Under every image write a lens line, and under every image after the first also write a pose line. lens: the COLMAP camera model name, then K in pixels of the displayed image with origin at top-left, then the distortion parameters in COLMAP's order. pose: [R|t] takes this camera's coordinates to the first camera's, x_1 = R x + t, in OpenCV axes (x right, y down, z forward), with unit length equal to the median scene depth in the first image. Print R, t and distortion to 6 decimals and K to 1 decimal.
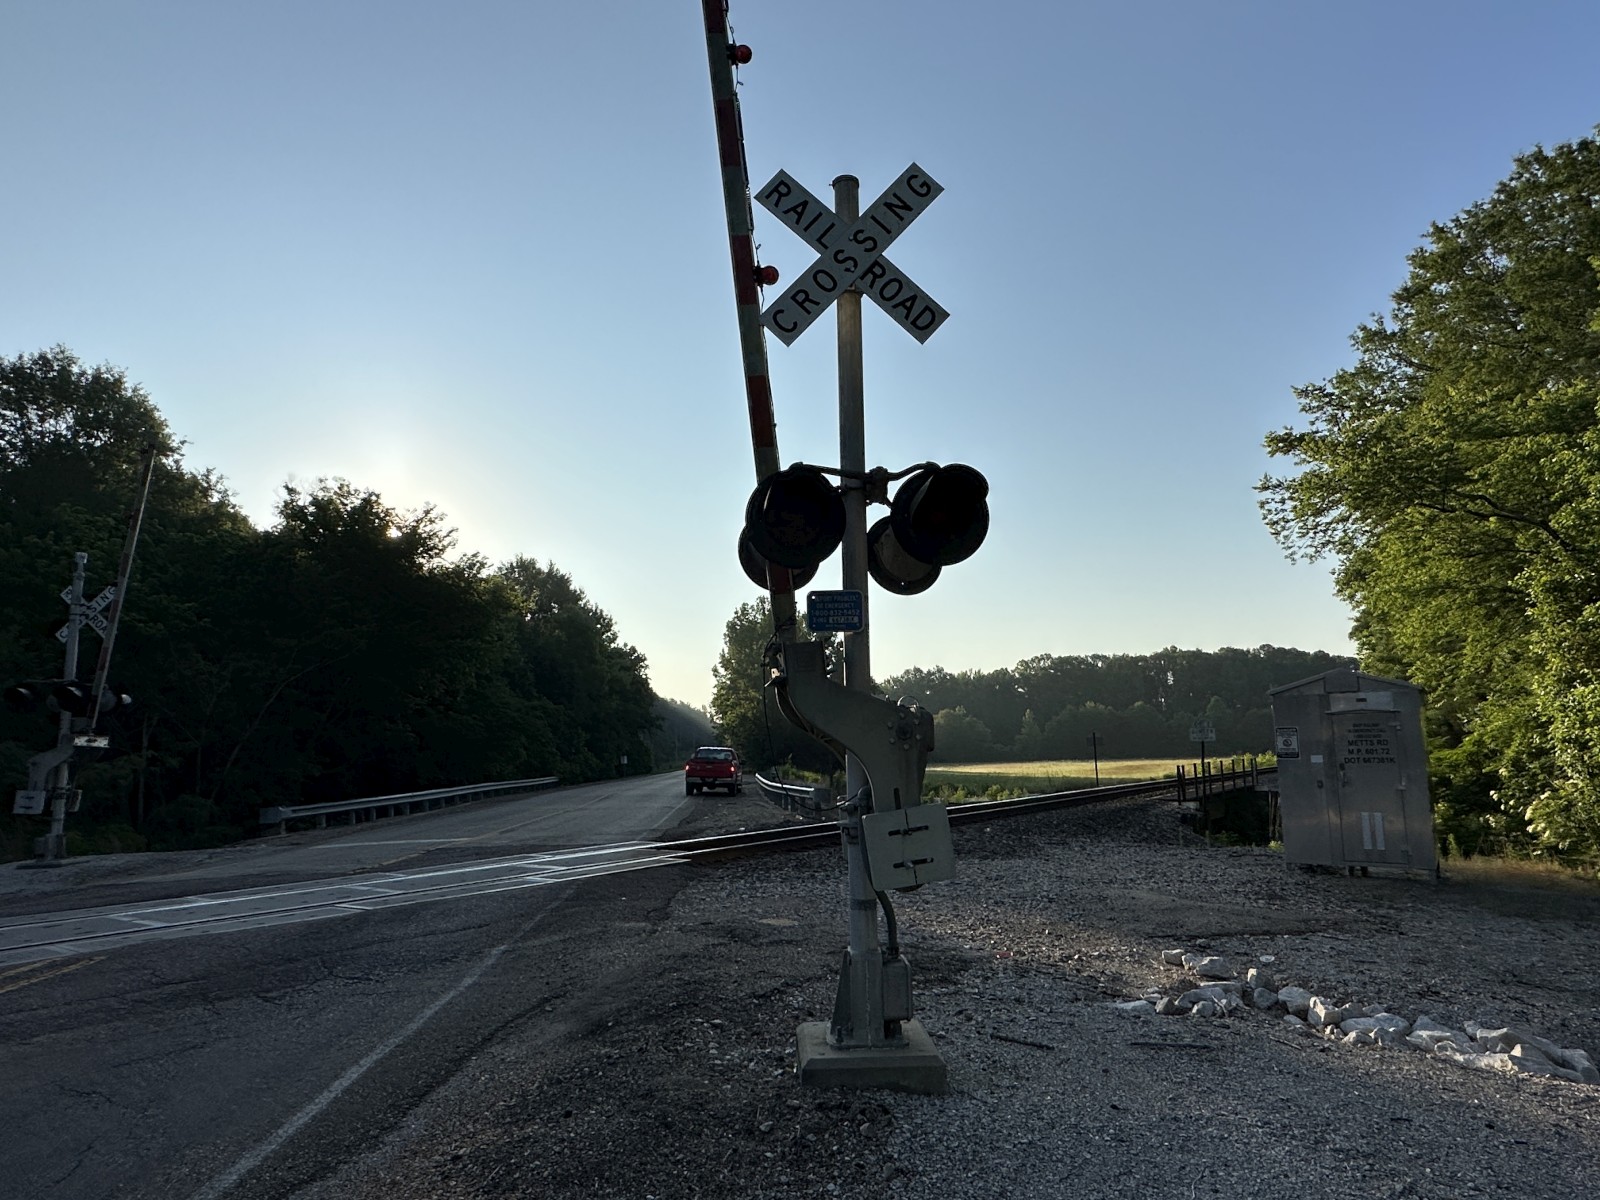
lens RADIAL K [[959.1, 0, 798.3], [0, 959.1, 613.6], [0, 0, 1]] dist [-0.004890, 0.001217]
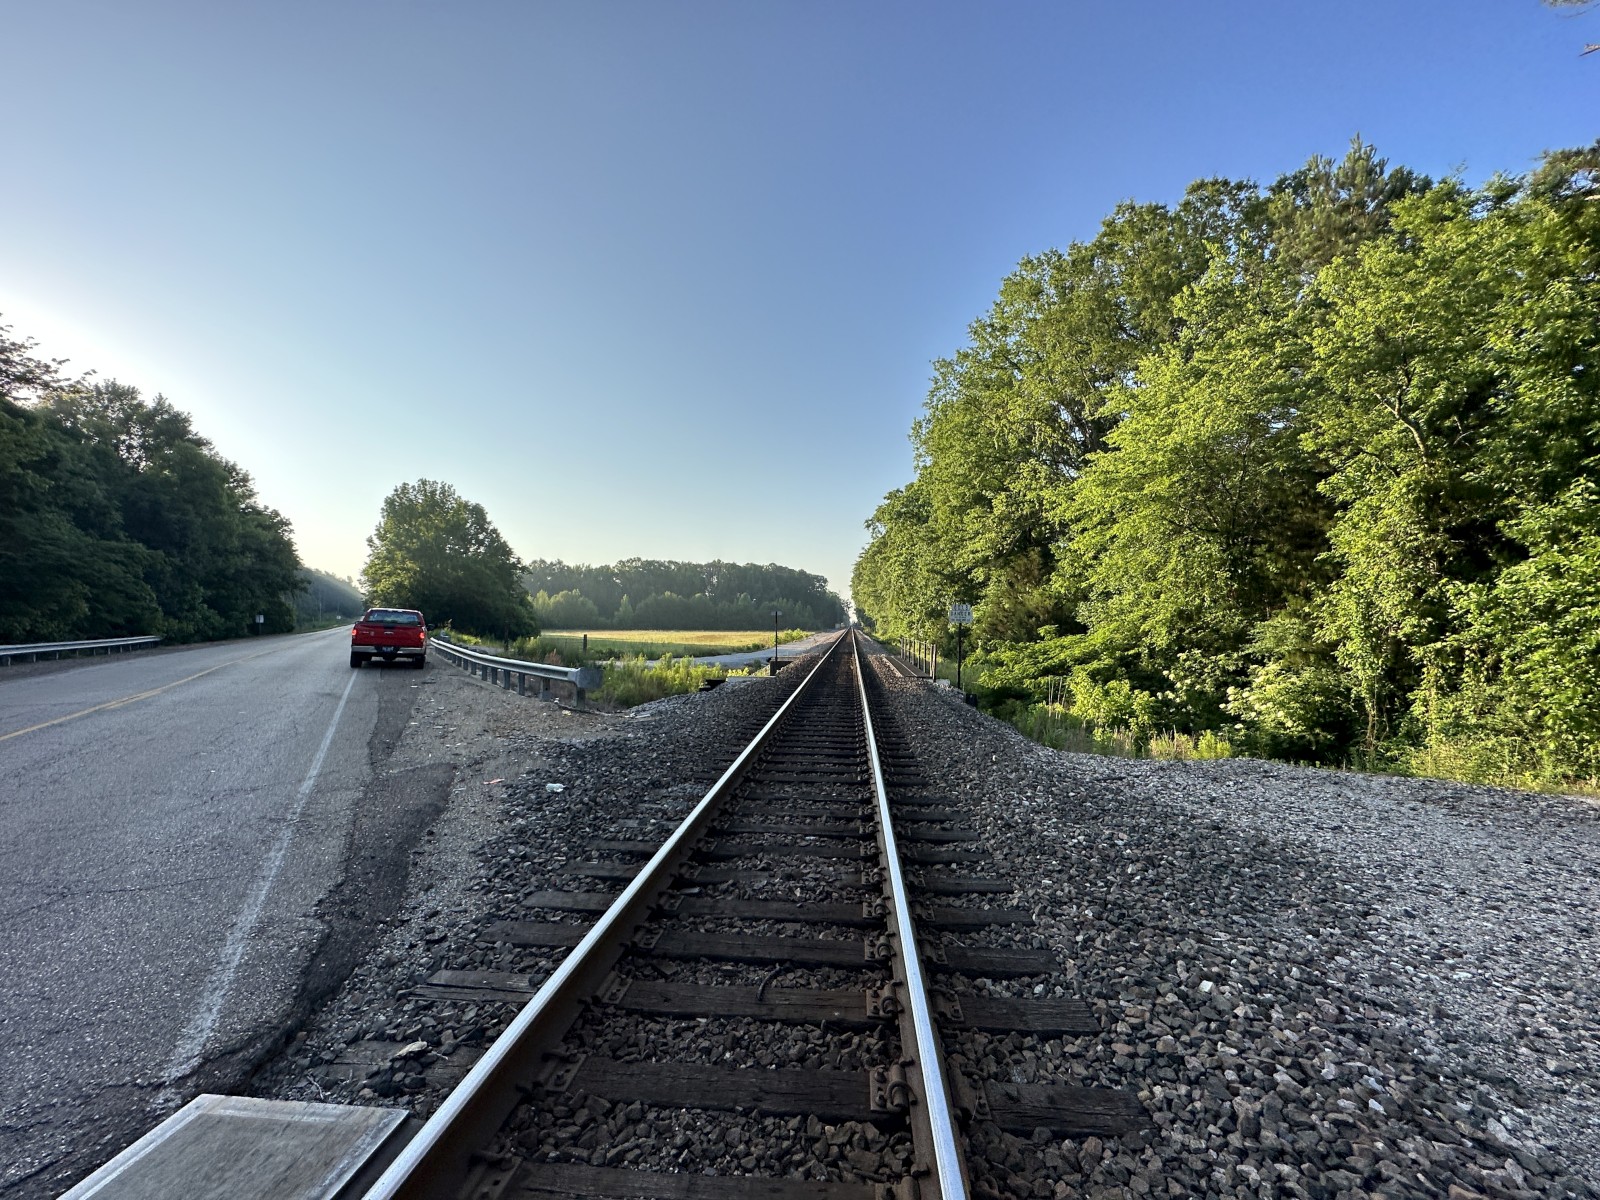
lens RADIAL K [[634.0, 0, 799.0], [0, 634.0, 599.6], [0, 0, 1]] dist [-0.002379, -0.000028]
pose [[0.864763, 0.052032, 0.499477, -0.065302], [-0.103936, 0.991626, 0.076648, 0.059612], [-0.491306, -0.118196, 0.862930, 0.400474]]
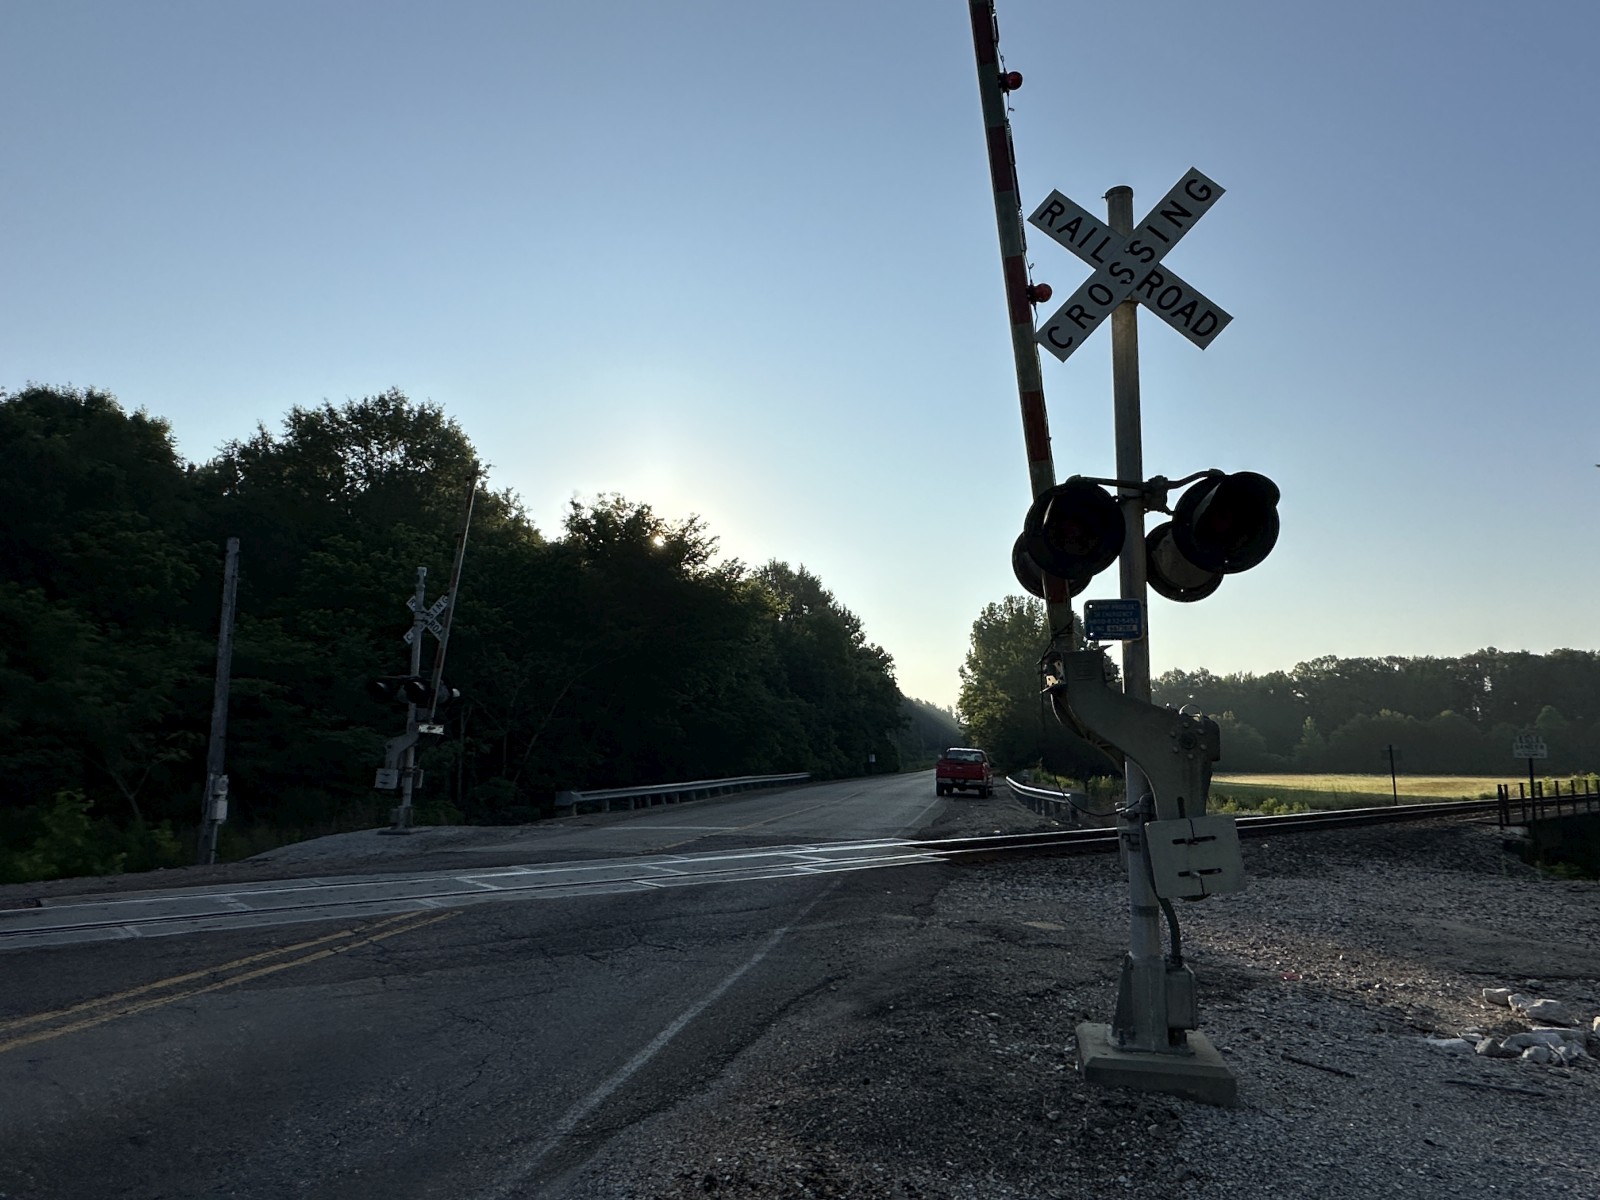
lens RADIAL K [[959.1, 0, 798.3], [0, 959.1, 613.6], [0, 0, 1]] dist [-0.004890, 0.001217]
pose [[0.967980, -0.006204, -0.250951, -0.004088], [0.006230, 0.999980, -0.000689, -0.001462], [0.250950, -0.000896, 0.968000, -0.008953]]
